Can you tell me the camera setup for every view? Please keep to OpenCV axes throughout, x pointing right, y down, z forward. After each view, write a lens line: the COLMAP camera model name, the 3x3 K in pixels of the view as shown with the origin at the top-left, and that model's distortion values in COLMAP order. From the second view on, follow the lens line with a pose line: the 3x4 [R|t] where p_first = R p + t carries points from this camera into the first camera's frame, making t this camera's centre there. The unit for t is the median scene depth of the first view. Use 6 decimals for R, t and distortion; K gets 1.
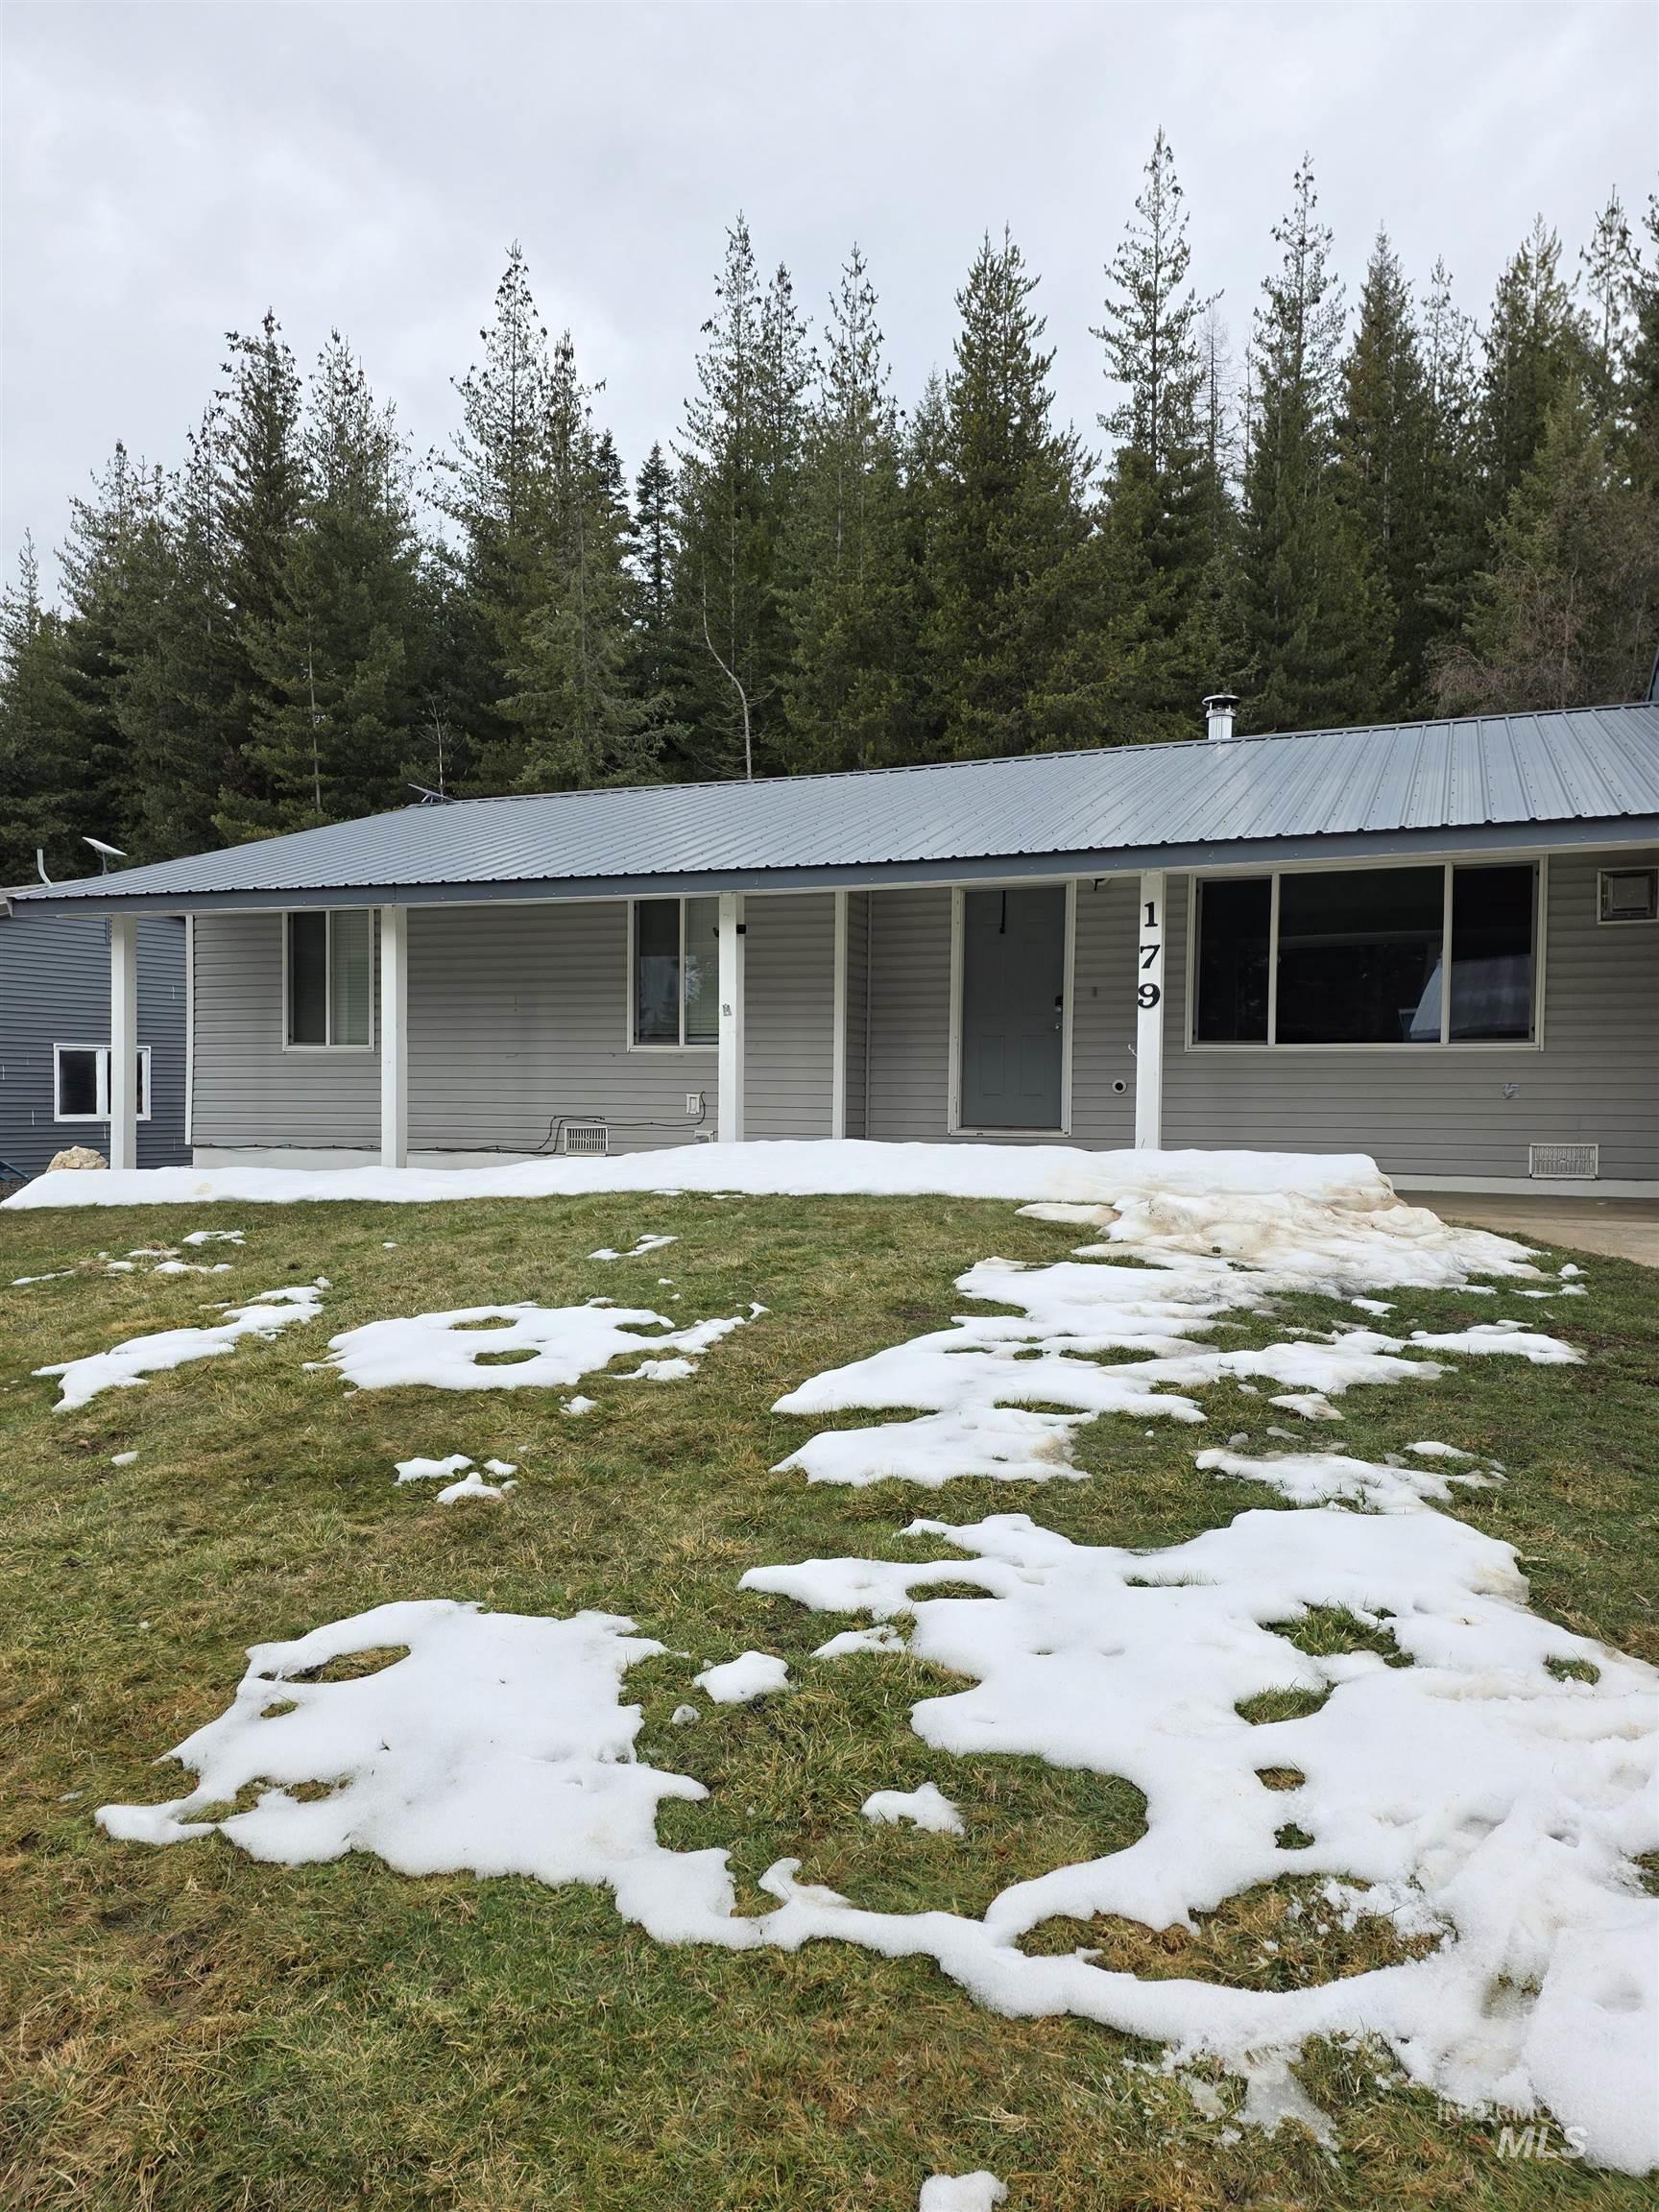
lens RADIAL K [[1483.3, 0, 836.0], [0, 1483.3, 1112.5], [0, 0, 1]] dist [0.041547, -0.016415]
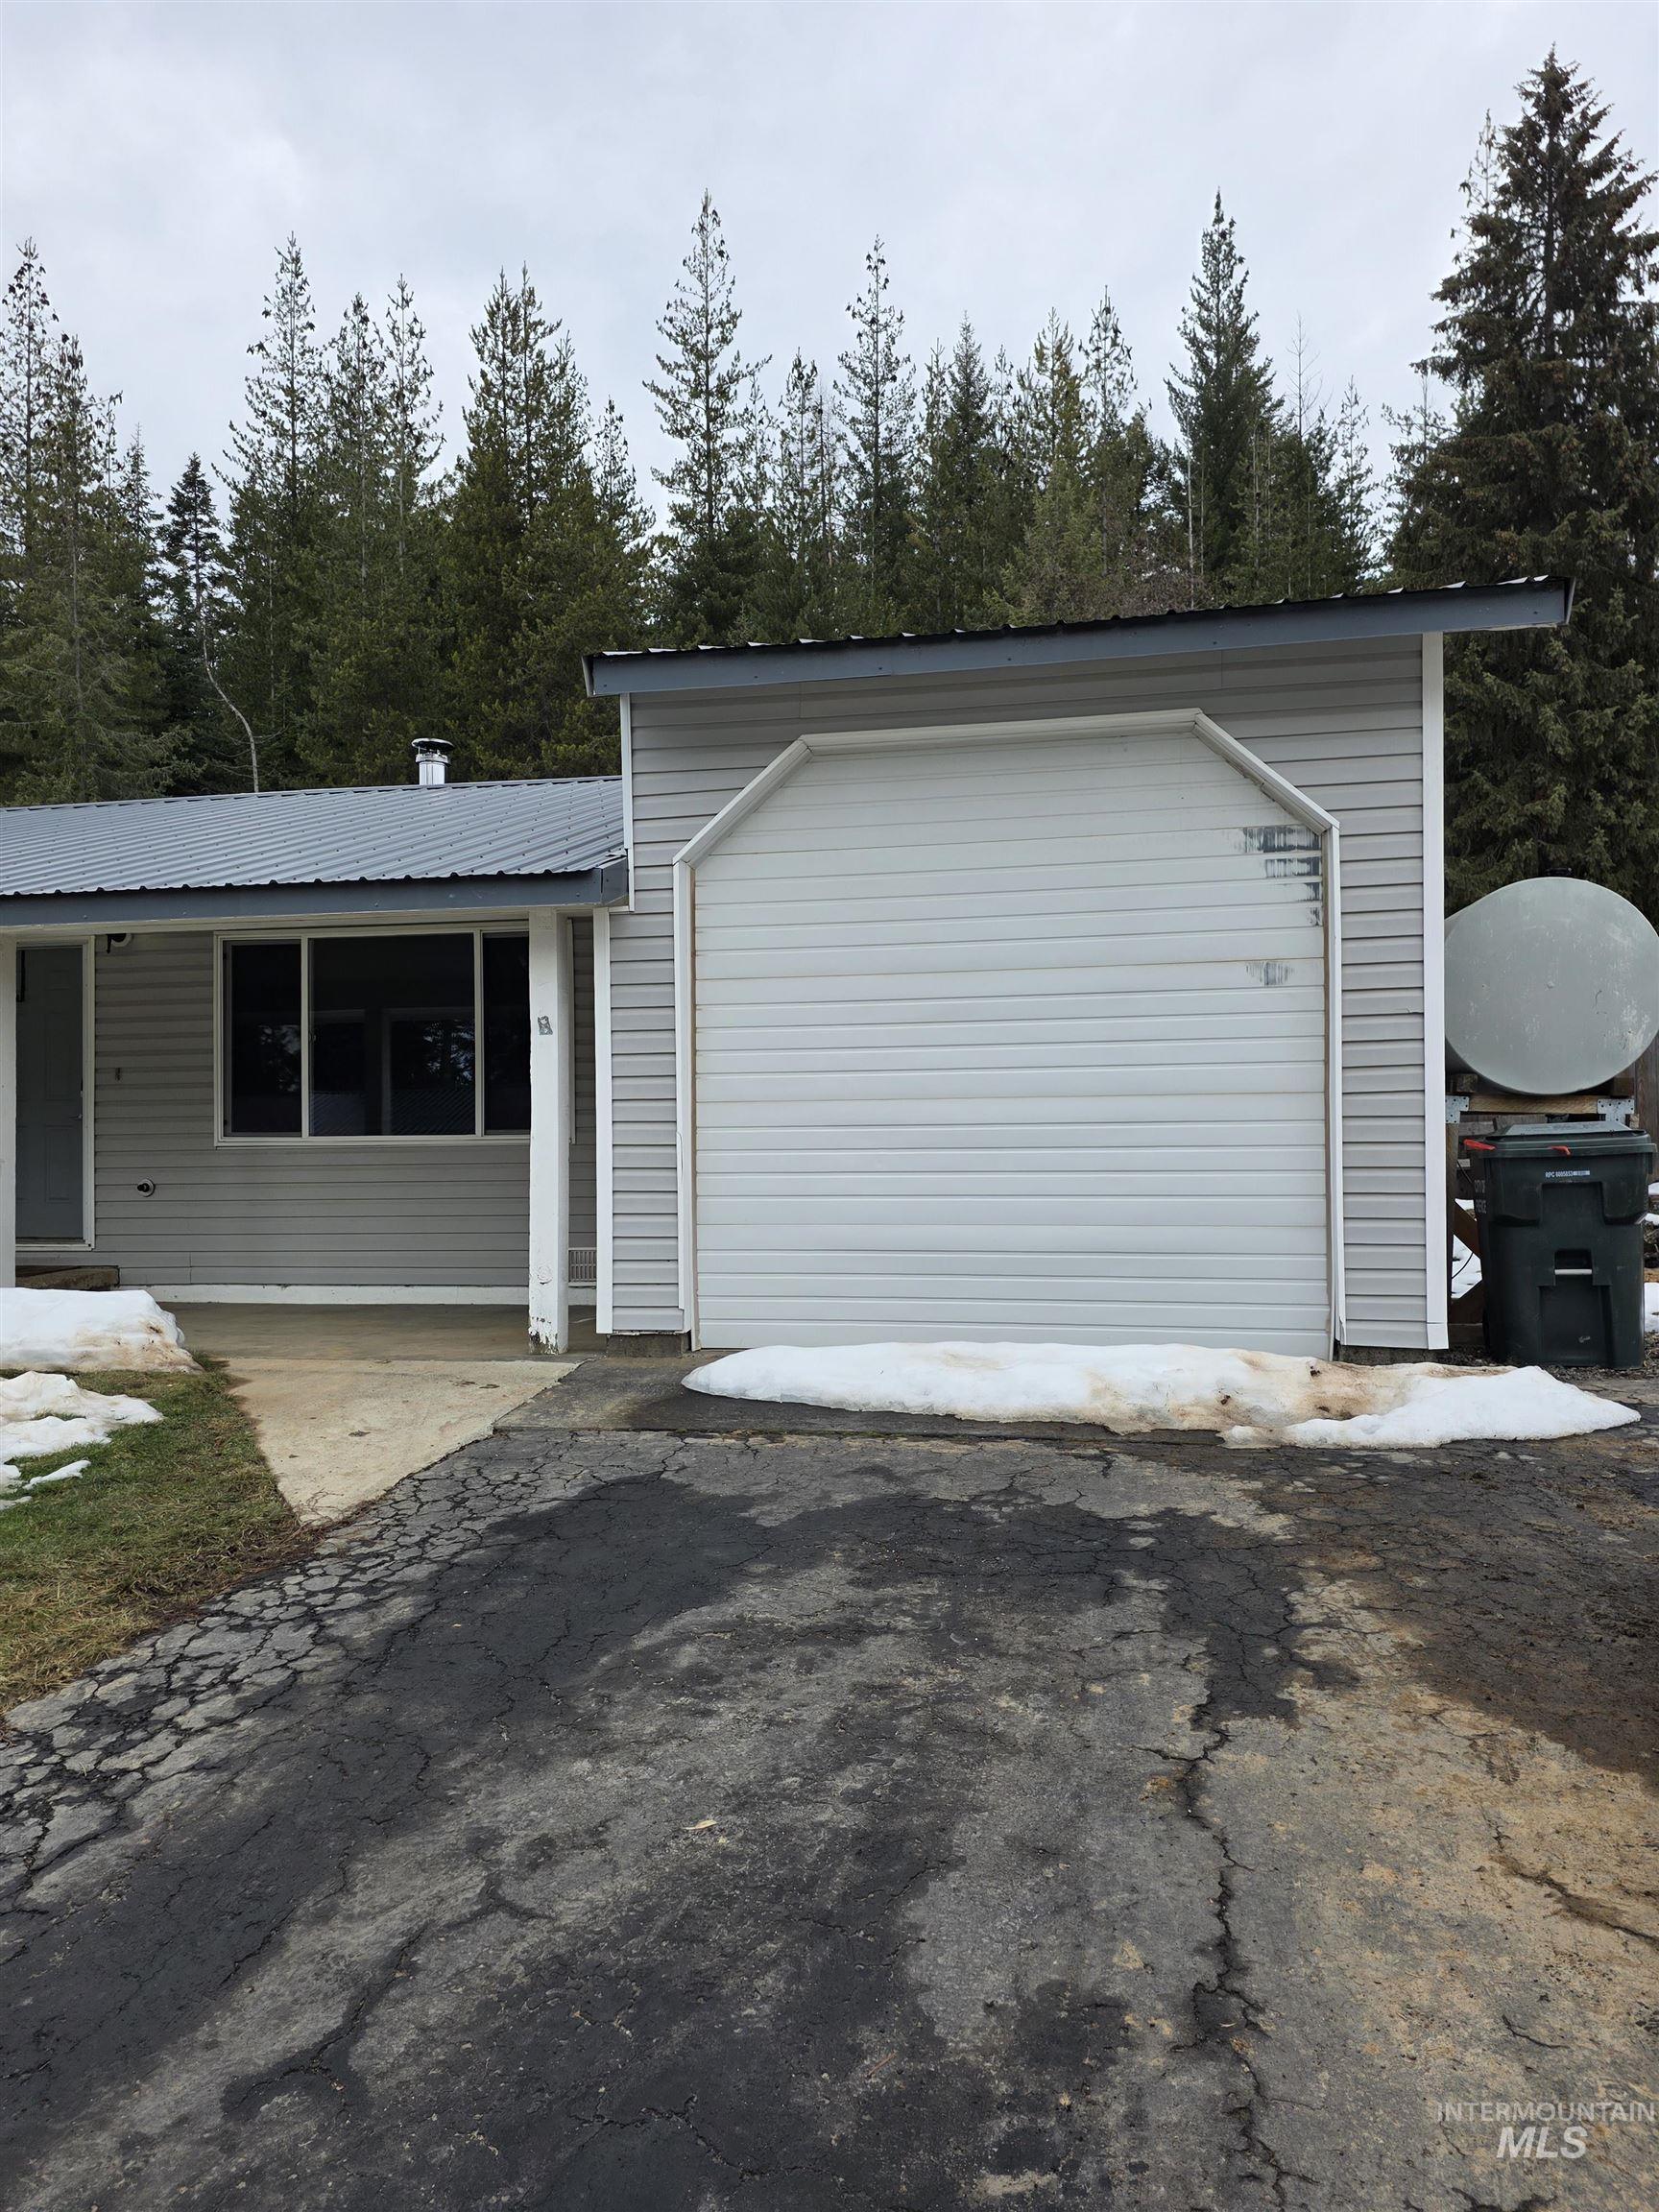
lens RADIAL K [[1483.3, 0, 827.0], [0, 1483.3, 1106.1], [0, 0, 1]] dist [0.041547, -0.016415]
pose [[0.984403, -0.008411, 0.175729, 0.111939], [0.015387, 0.999145, -0.038374, -0.006652], [-0.175256, 0.040479, 0.983690, 0.028055]]
